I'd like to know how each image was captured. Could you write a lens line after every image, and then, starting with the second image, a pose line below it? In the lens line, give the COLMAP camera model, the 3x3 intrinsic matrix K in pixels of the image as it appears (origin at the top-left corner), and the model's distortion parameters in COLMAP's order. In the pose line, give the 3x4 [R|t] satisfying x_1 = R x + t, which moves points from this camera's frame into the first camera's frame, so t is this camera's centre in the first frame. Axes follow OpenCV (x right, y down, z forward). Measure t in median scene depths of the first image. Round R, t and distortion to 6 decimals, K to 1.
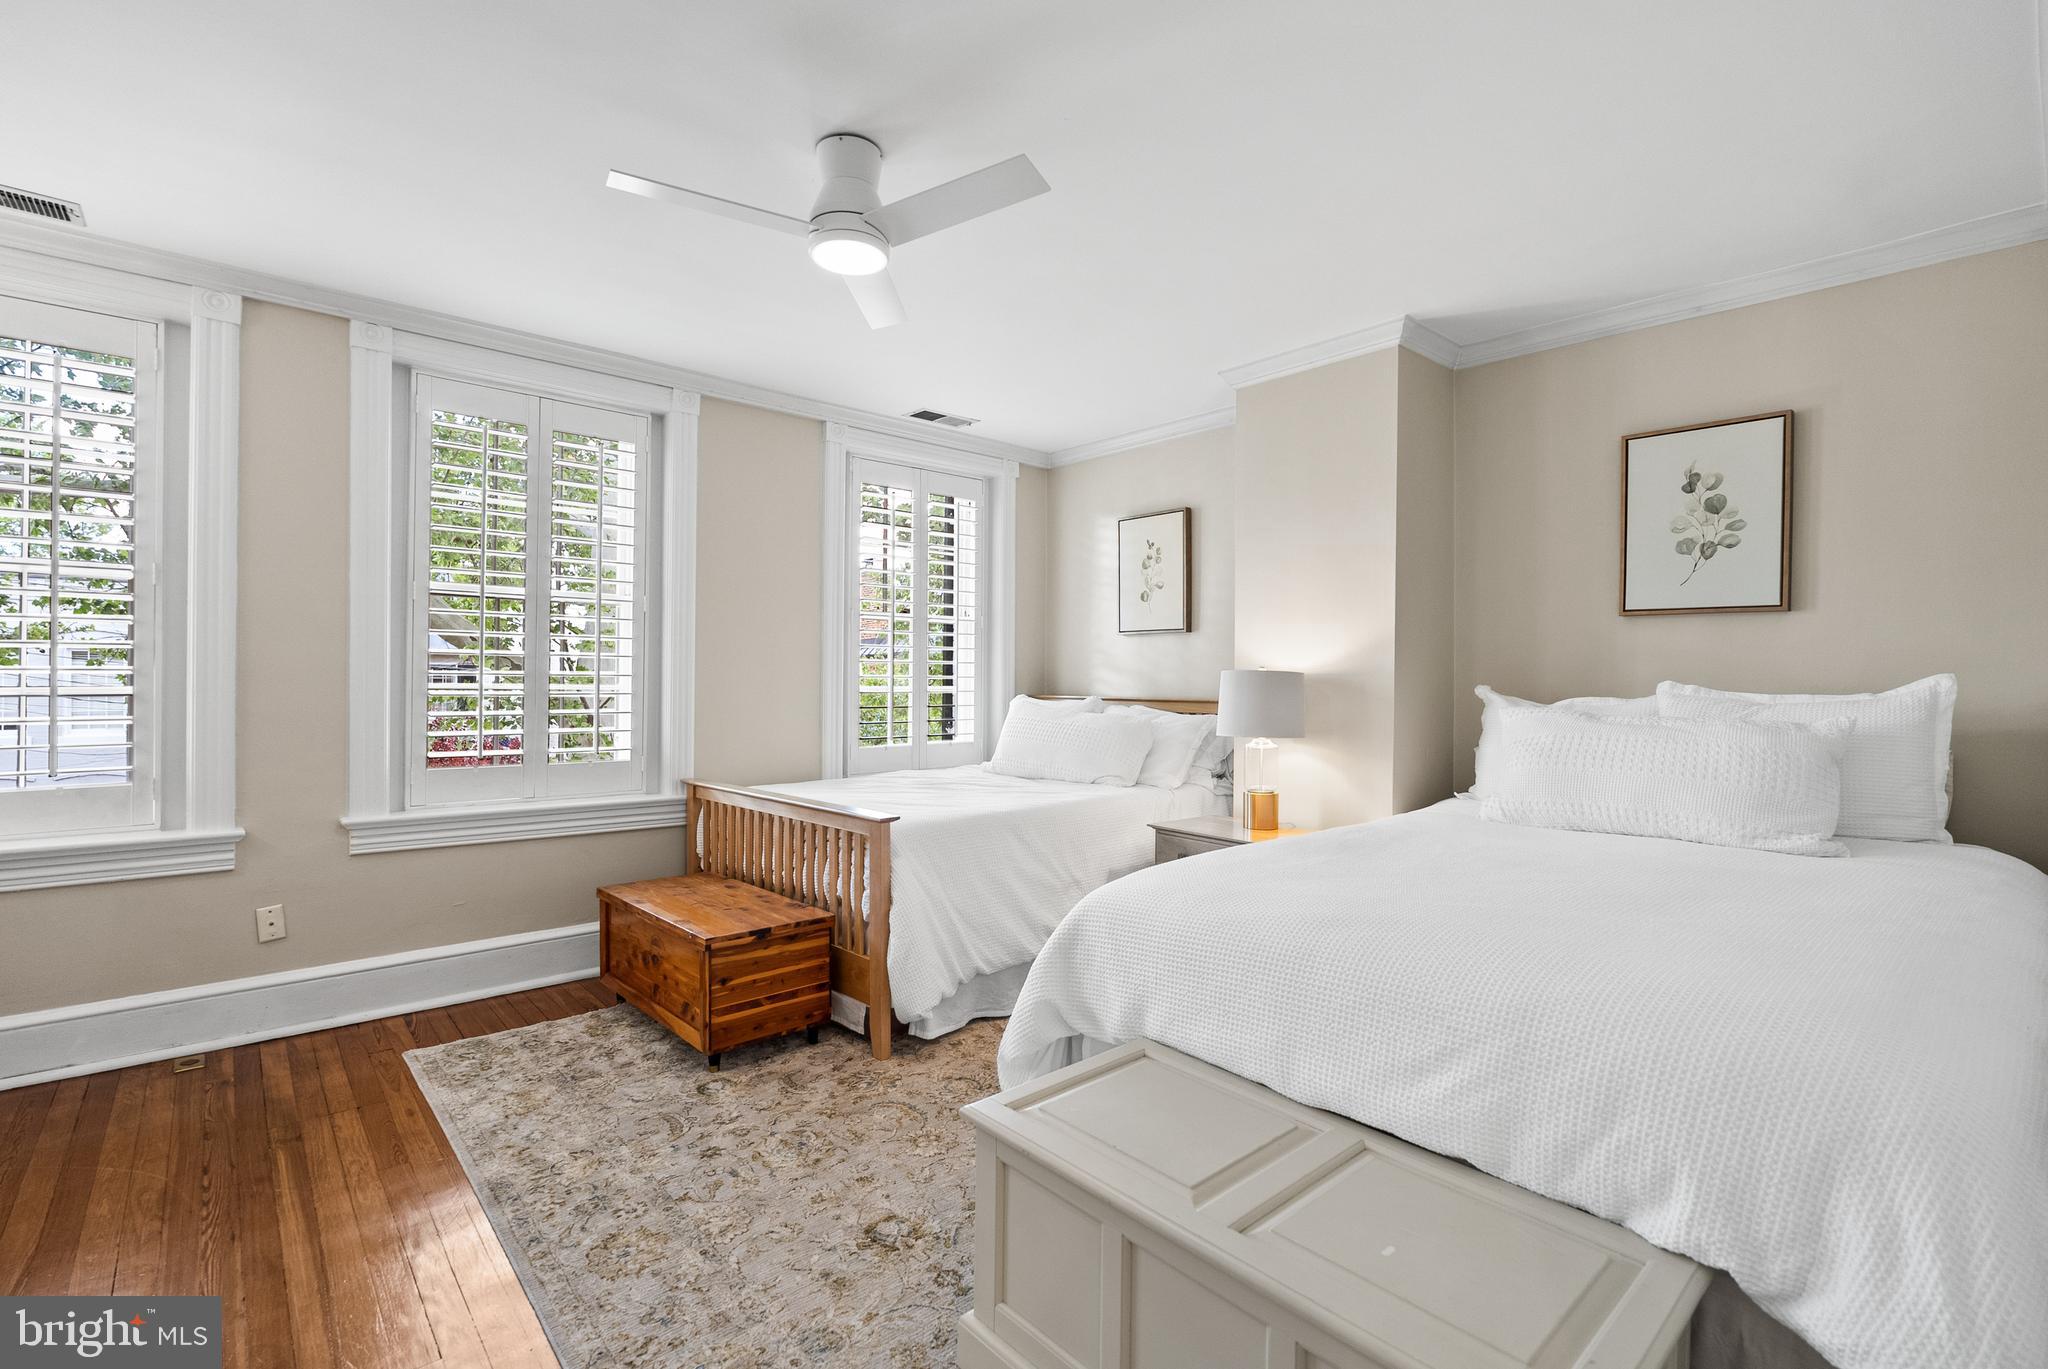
lens RADIAL K [[911.6, 0, 1024.0], [0, 911.6, 684.5], [0, 0, 1]] dist [-0.002196, 0.000430]
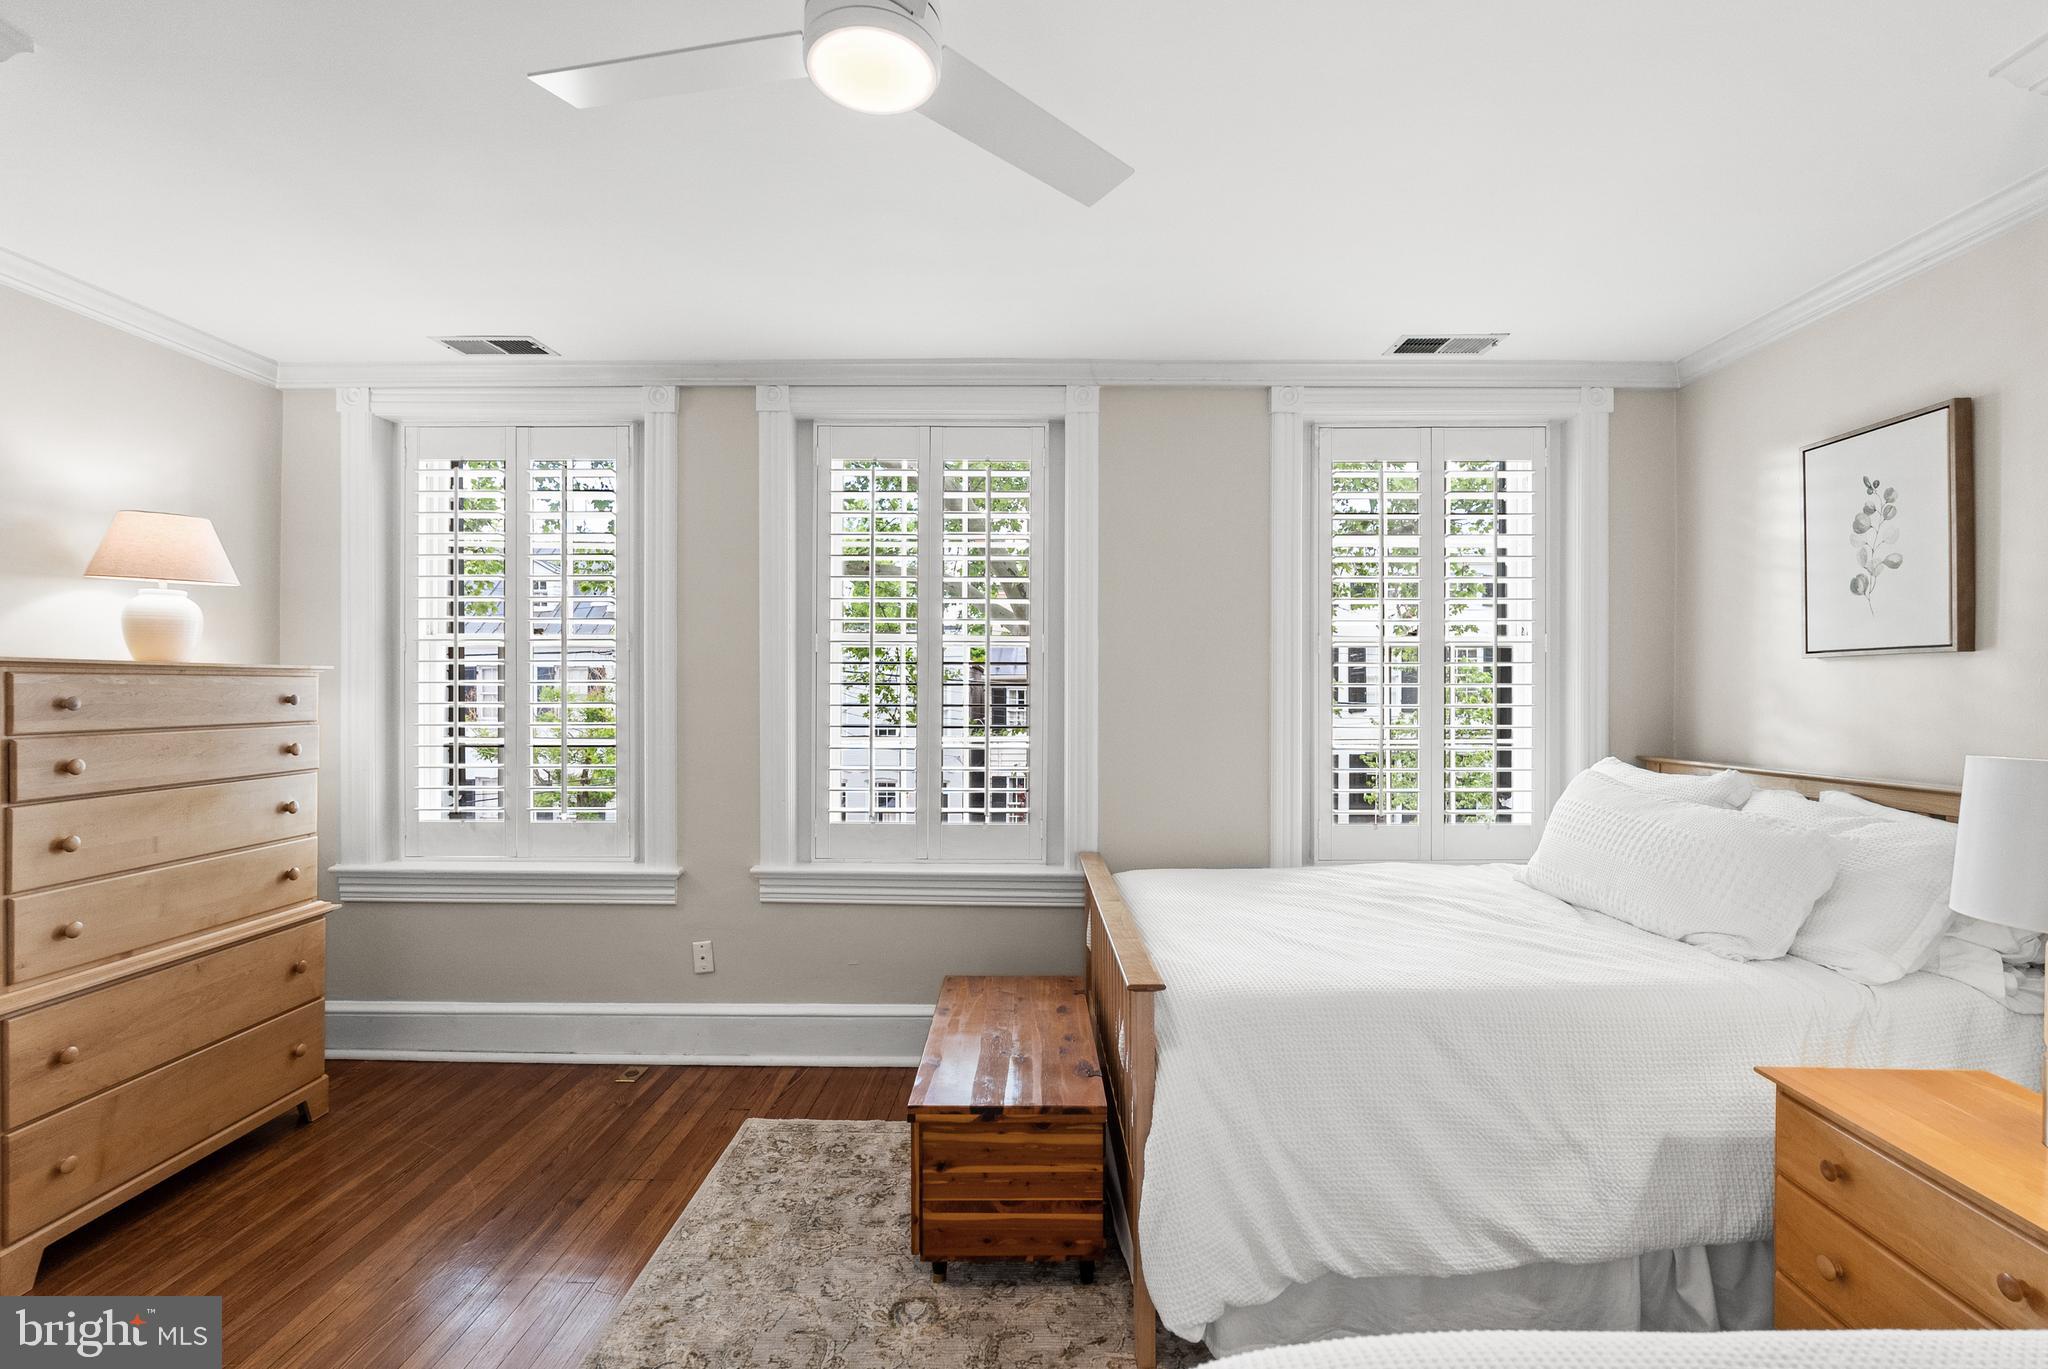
lens RADIAL K [[920.6, 0, 1027.7], [0, 920.6, 700.1], [0, 0, 1]] dist [-0.007718, 0.000295]
pose [[0.748134, -0.000105, -0.663548, 0.184640], [-0.001977, 0.999995, -0.002387, -0.041435], [0.663545, 0.003098, 0.748130, 0.422906]]
